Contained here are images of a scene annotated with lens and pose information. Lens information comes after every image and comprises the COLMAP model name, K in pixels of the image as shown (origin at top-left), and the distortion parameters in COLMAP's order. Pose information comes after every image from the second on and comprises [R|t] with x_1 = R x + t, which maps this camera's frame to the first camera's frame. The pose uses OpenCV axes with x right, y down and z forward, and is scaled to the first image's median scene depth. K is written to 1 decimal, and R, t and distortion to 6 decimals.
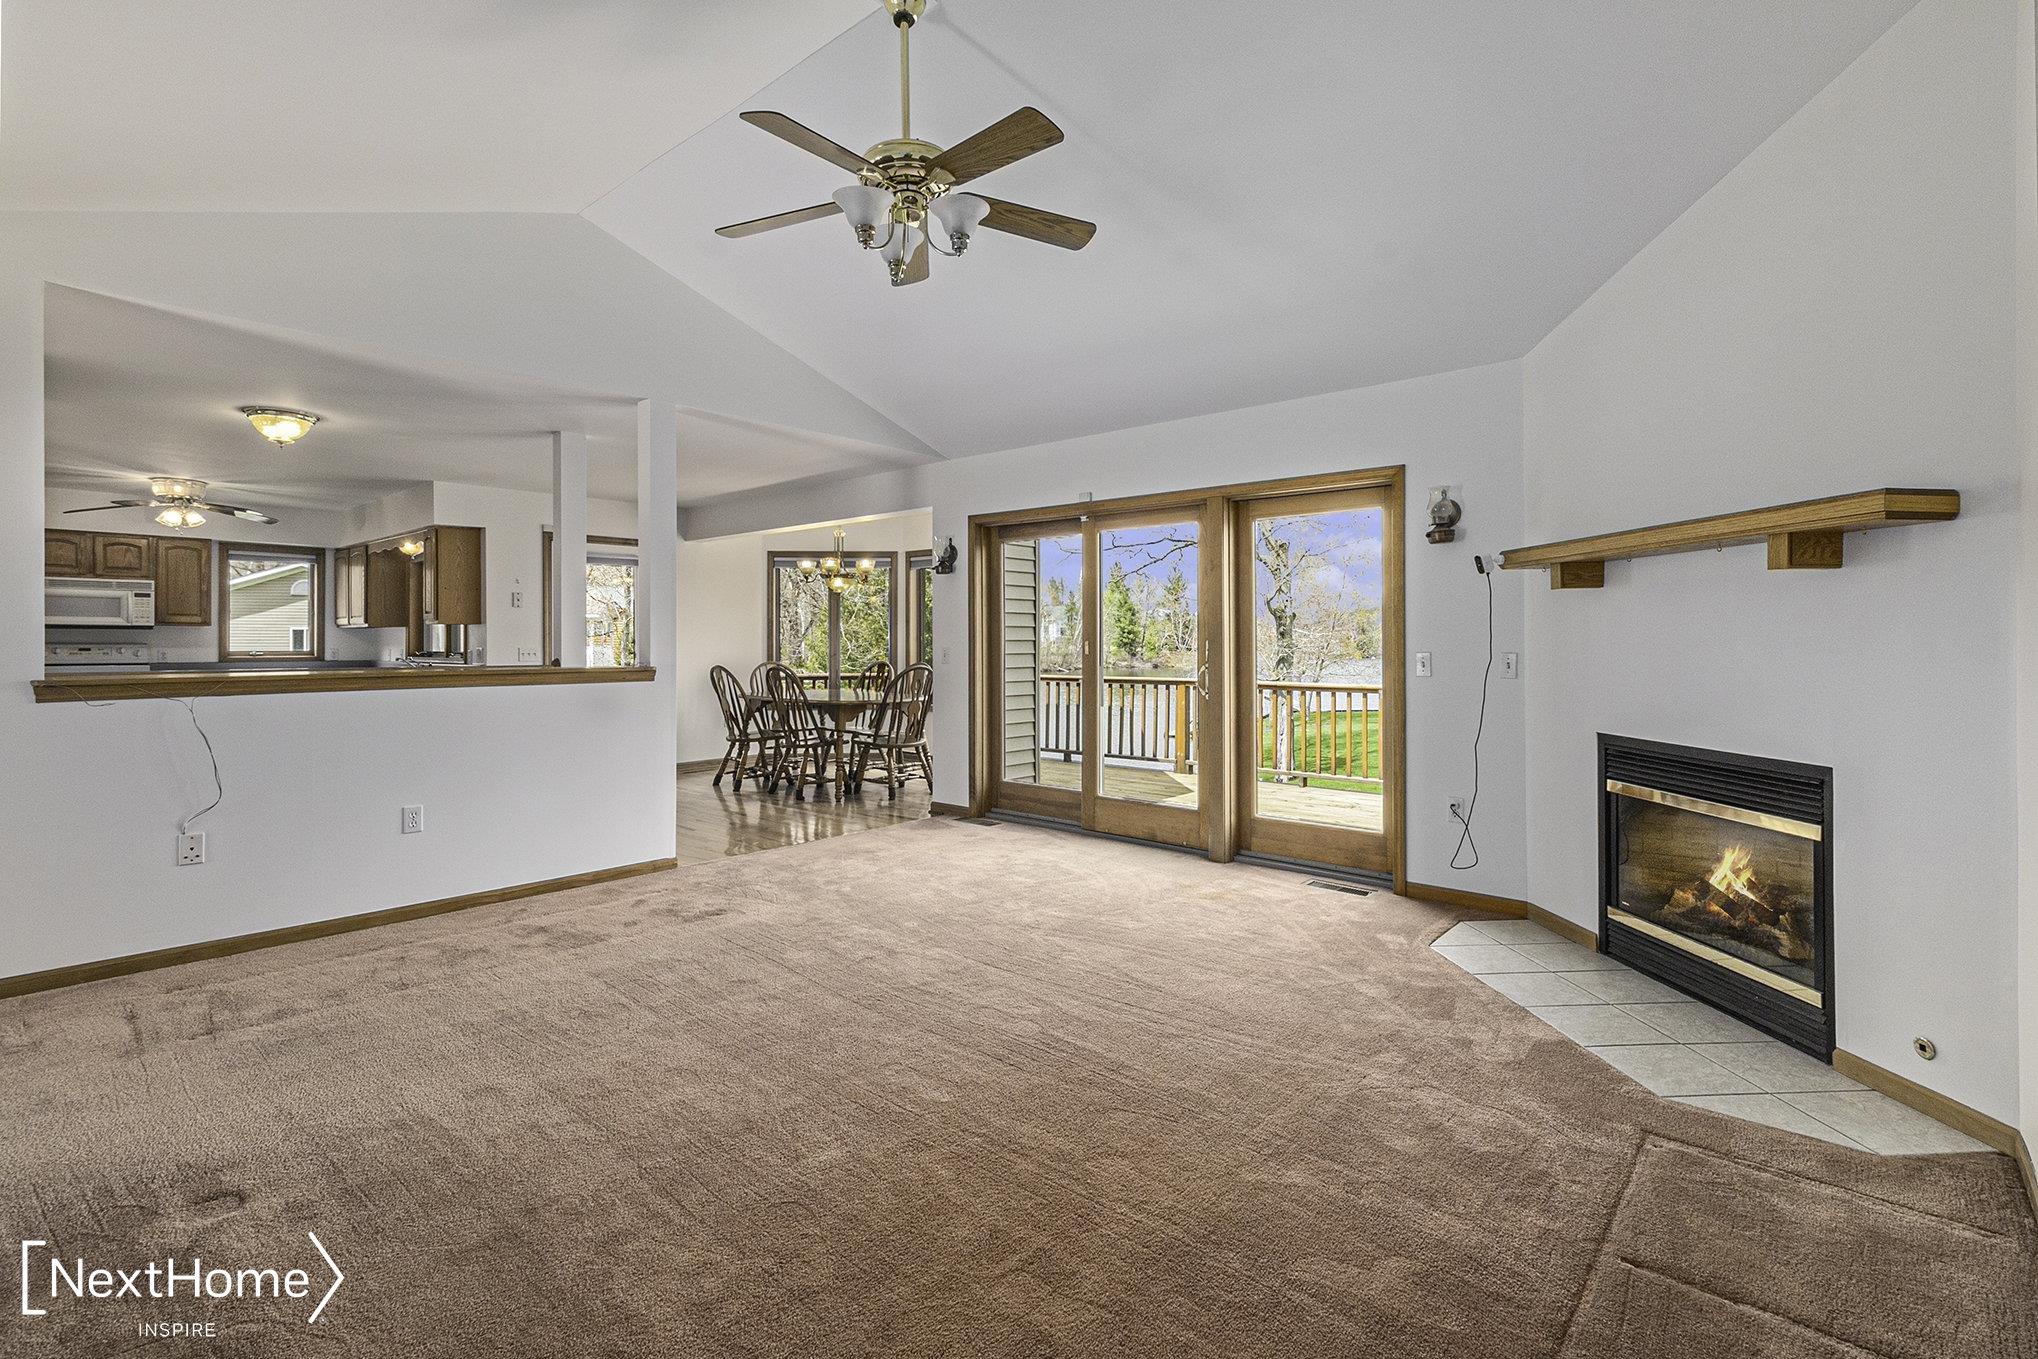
lens RADIAL K [[947.9, 0, 1027.0], [0, 947.9, 643.8], [0, 0, 1]] dist [-0.000498, 0.000648]
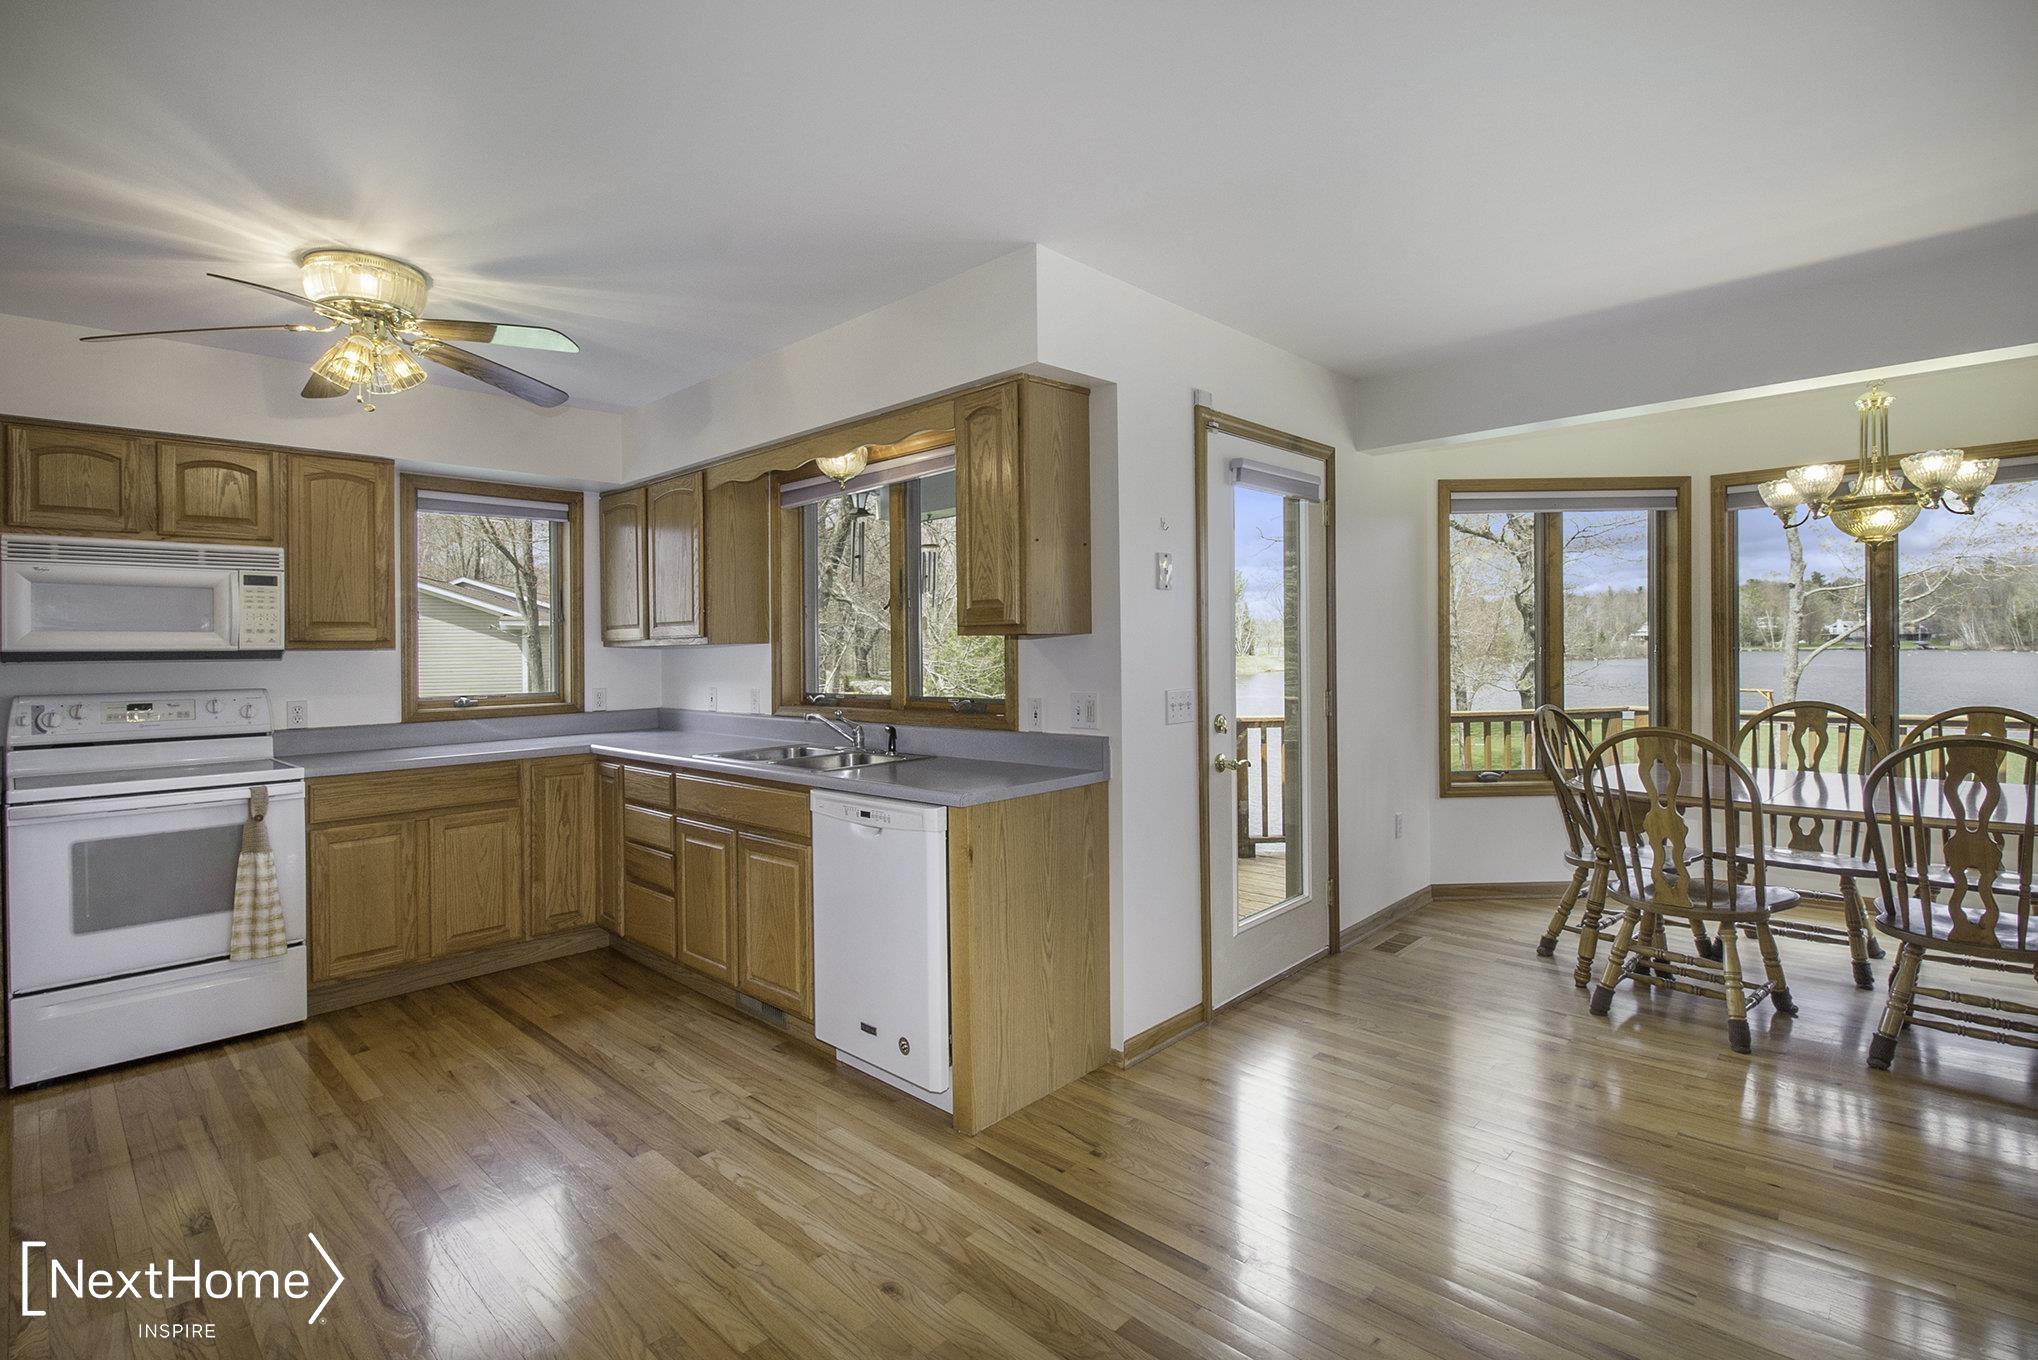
lens RADIAL K [[961.9, 0, 1016.1], [0, 961.9, 643.0], [0, 0, 1]] dist [0.000372, -0.015174]
pose [[0.998923, -0.018569, -0.042531, -0.719280], [0.018181, 0.999790, -0.009504, -0.014716], [0.042699, 0.008721, 0.999050, 0.728981]]
